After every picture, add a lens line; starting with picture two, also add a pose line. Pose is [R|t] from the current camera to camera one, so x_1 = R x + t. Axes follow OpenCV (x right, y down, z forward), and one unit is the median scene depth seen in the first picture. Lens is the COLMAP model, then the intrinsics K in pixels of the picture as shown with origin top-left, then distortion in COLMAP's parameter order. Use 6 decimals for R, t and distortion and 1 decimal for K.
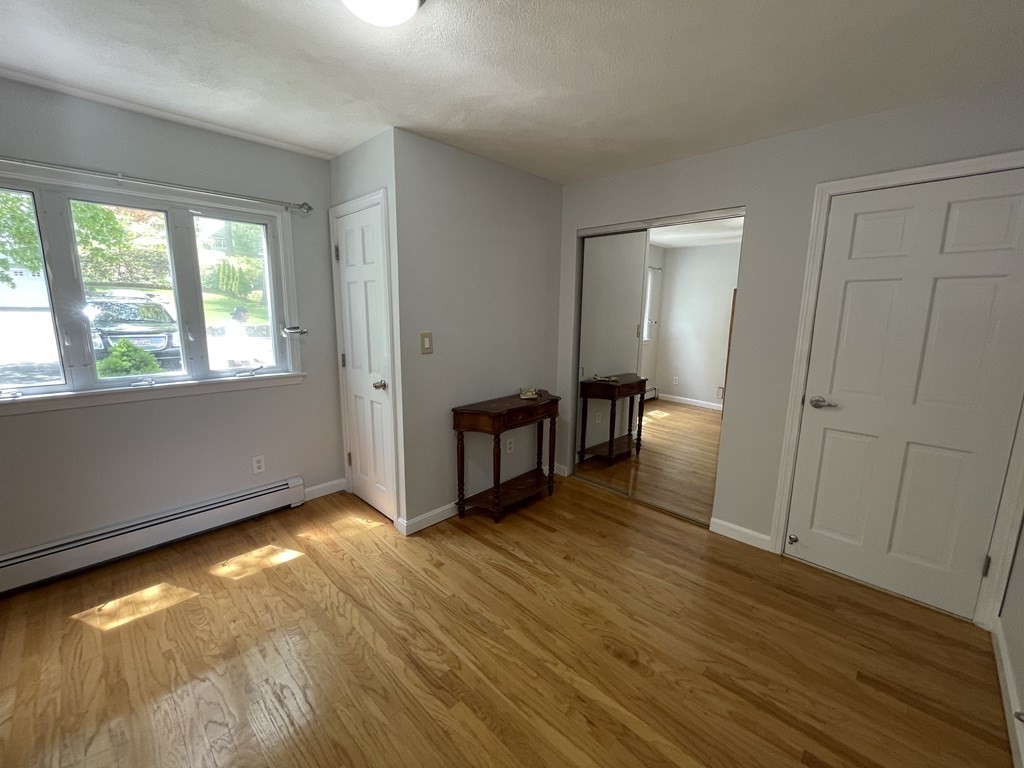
lens RADIAL K [[416.9, 0, 512.3], [0, 416.9, 381.7], [0, 0, 1]] dist [-0.001152, 0.000735]
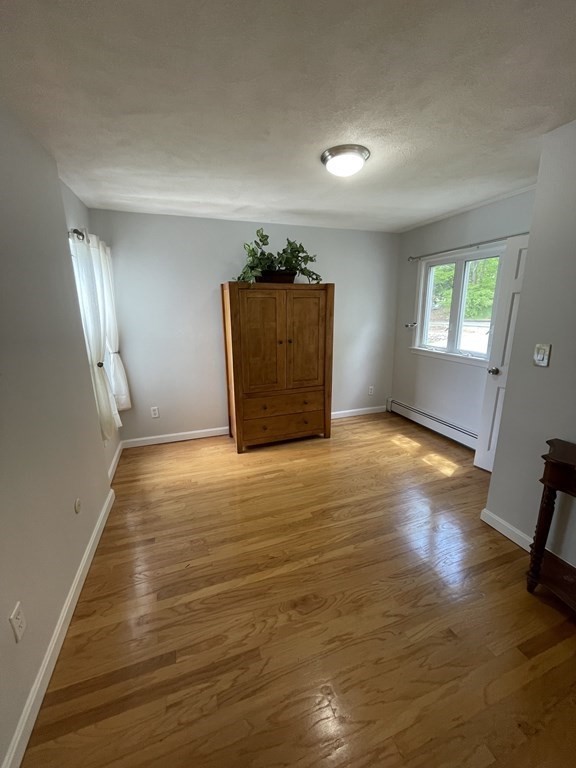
lens RADIAL K [[312.7, 0, 289.8], [0, 312.7, 383.4], [0, 0, 1]] dist [-0.001152, 0.000735]
pose [[-0.440027, 0.202811, -0.874782, 0.926273], [-0.153938, 0.942705, 0.295991, -0.214353], [0.884692, 0.264906, -0.383595, 1.104473]]
